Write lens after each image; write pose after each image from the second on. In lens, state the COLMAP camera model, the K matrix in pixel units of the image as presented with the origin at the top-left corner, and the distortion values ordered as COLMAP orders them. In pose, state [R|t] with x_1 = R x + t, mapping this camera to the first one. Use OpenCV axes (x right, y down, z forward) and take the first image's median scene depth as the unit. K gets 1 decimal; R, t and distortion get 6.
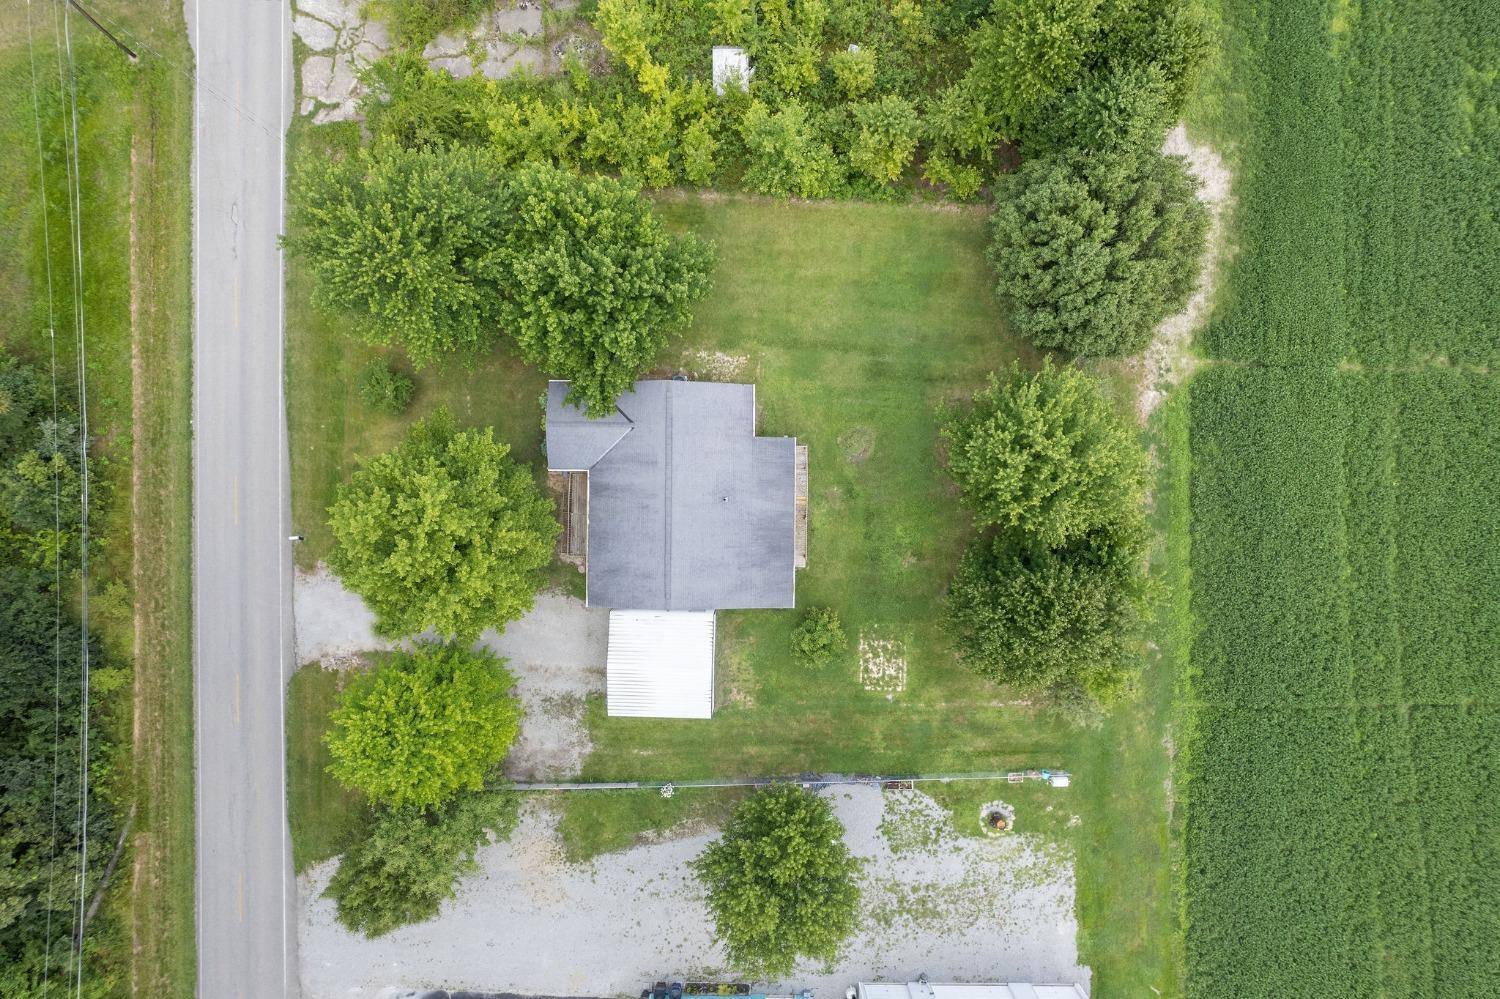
lens RADIAL K [[960.1, 0, 751.1], [0, 960.1, 500.0], [0, 0, 1]] dist [-0.000536, 0.004284]
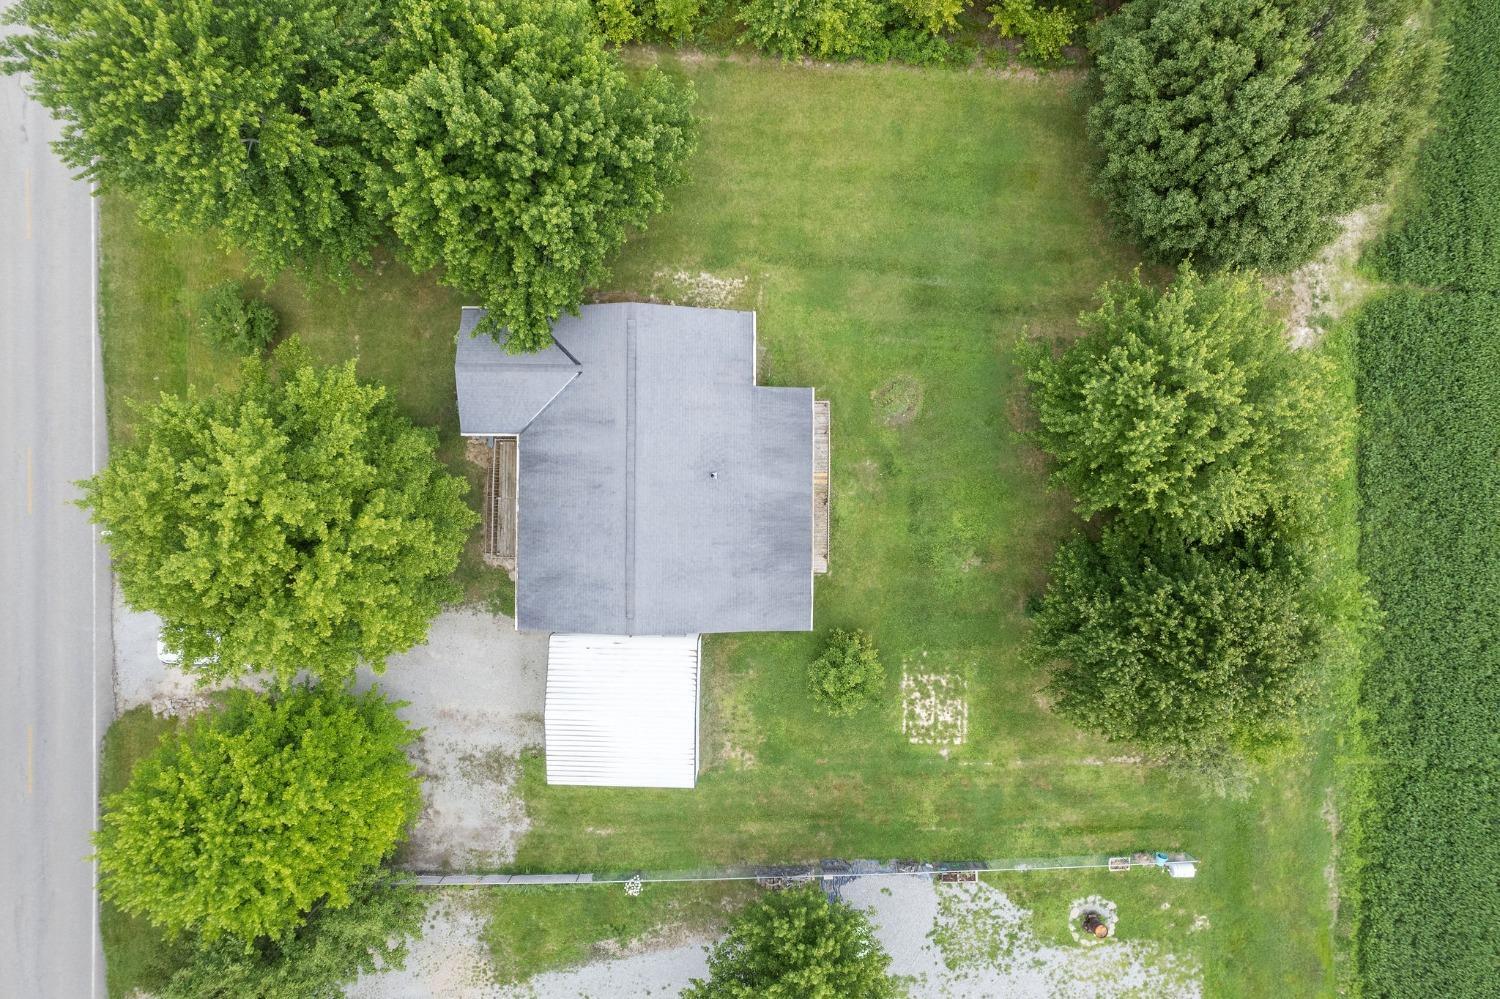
lens RADIAL K [[960.1, 0, 749.0], [0, 960.1, 499.2], [0, 0, 1]] dist [-0.000536, 0.004284]
pose [[0.999997, -0.002289, 0.000931, -0.001737], [0.002293, 0.999990, -0.003723, 0.018141], [-0.000922, 0.003725, 0.999993, 0.284043]]
